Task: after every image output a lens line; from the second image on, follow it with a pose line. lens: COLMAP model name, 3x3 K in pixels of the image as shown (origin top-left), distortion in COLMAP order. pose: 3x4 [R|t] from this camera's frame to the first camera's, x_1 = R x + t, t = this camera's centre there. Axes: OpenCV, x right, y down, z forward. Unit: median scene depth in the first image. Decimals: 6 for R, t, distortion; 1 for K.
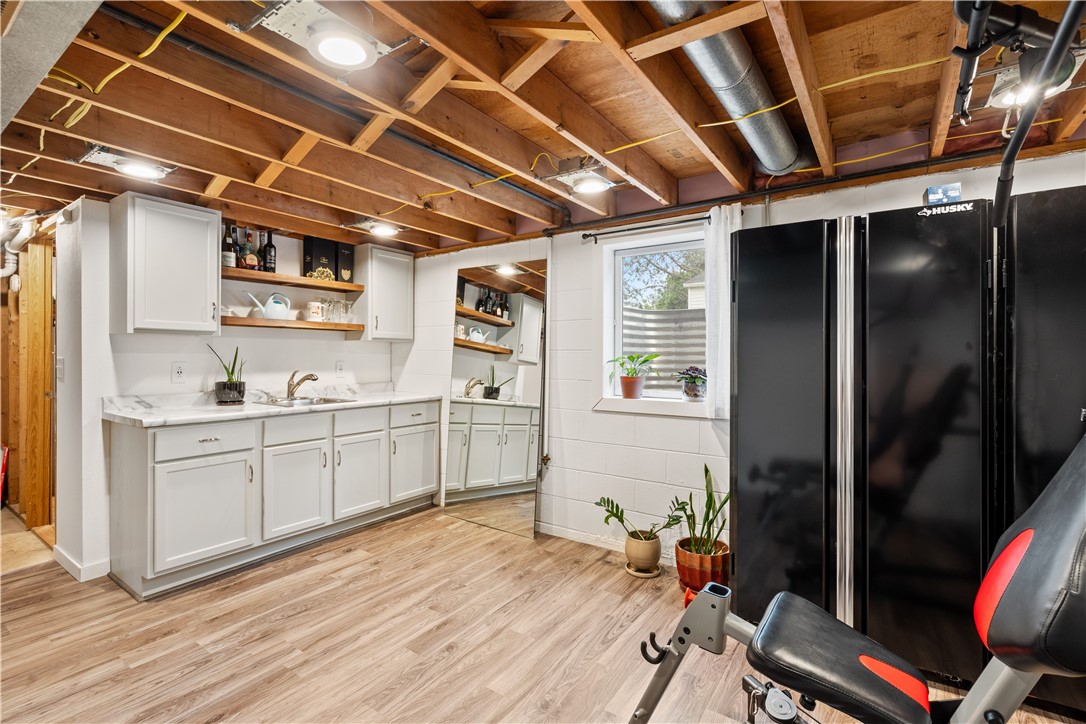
lens RADIAL K [[498.4, 0, 537.9], [0, 498.4, 353.4], [0, 0, 1]] dist [-0.000346, -0.000188]
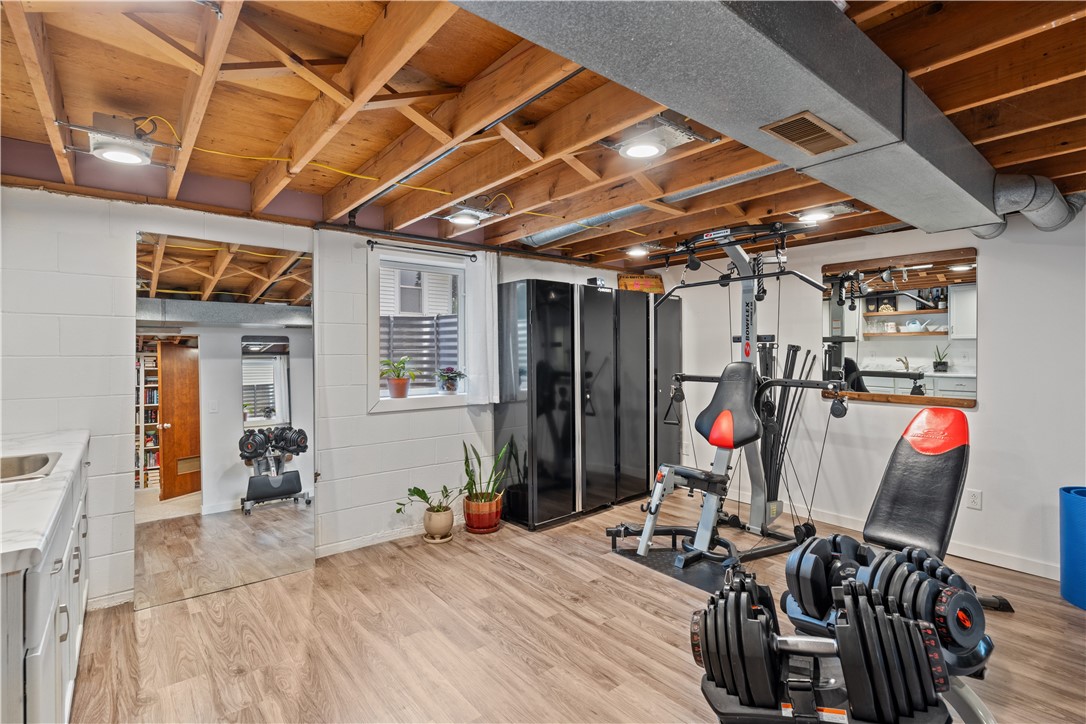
lens RADIAL K [[509.1, 0, 543.0], [0, 509.1, 362.0], [0, 0, 1]] dist [-0.001126, -0.000017]
pose [[0.277326, -0.024295, 0.960469, -0.856560], [-0.000432, 0.999677, 0.025411, -0.020919], [-0.960776, -0.007462, 0.277226, 0.402965]]
